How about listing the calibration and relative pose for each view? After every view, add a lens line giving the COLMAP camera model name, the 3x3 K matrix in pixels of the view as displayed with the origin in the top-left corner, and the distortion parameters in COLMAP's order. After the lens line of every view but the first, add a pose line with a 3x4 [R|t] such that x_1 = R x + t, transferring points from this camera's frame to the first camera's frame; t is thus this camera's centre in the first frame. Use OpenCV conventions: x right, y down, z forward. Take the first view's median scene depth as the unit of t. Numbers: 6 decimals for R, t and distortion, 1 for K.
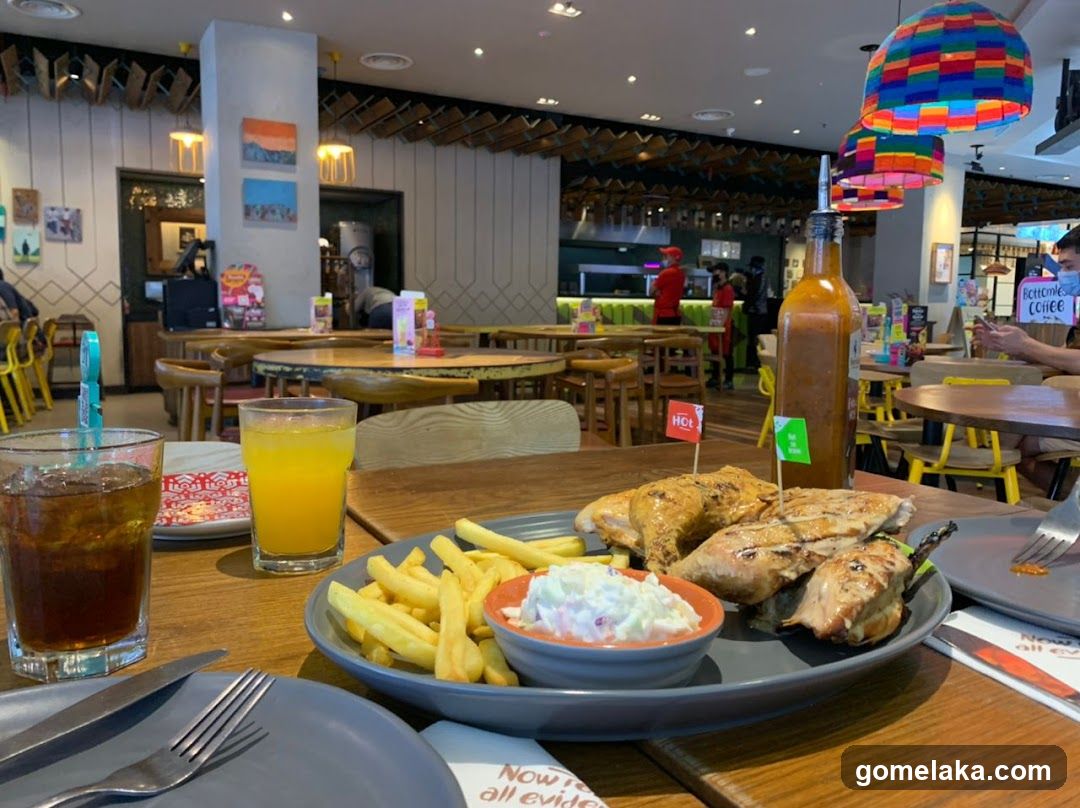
lens RADIAL K [[861.1, 0, 543.0], [0, 861.1, 401.4], [0, 0, 1]] dist [0.085133, 0.002150]
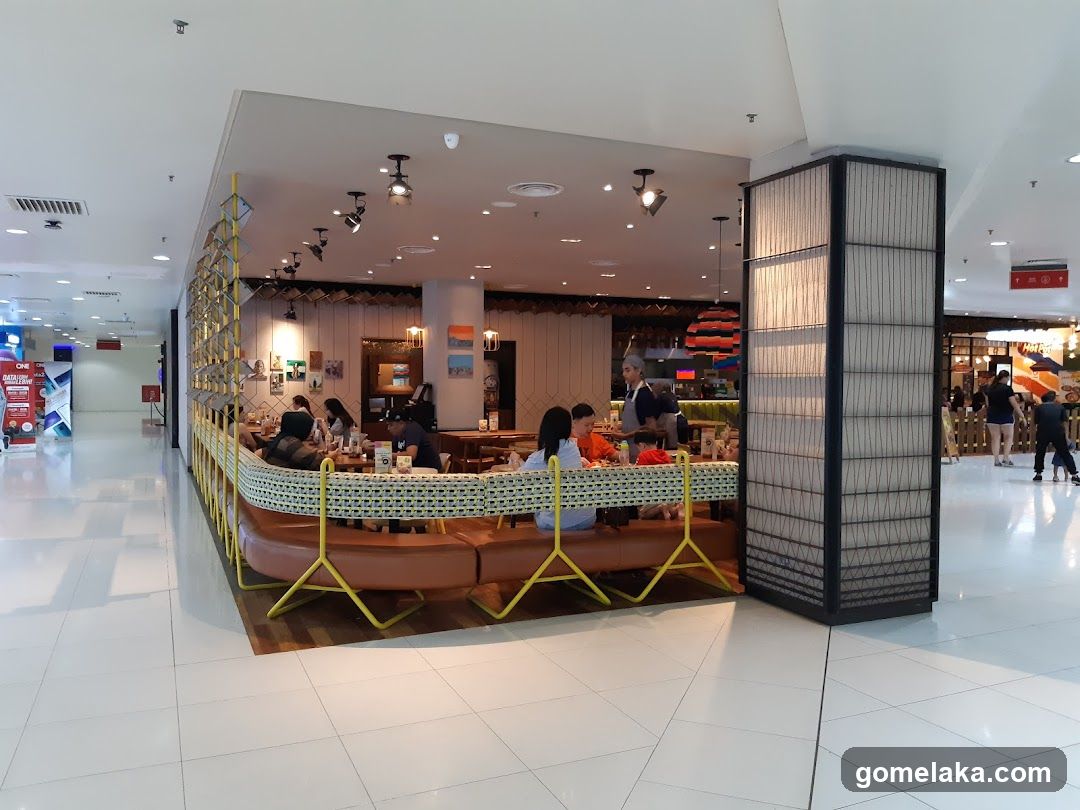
lens RADIAL K [[861.1, 0, 539.4], [0, 861.1, 406.0], [0, 0, 1]] dist [0.085133, 0.002150]
pose [[0.995884, -0.010733, -0.089998, 0.034114], [0.003444, 0.996728, -0.080756, 0.018302], [0.090571, 0.080114, 0.992662, -0.710282]]
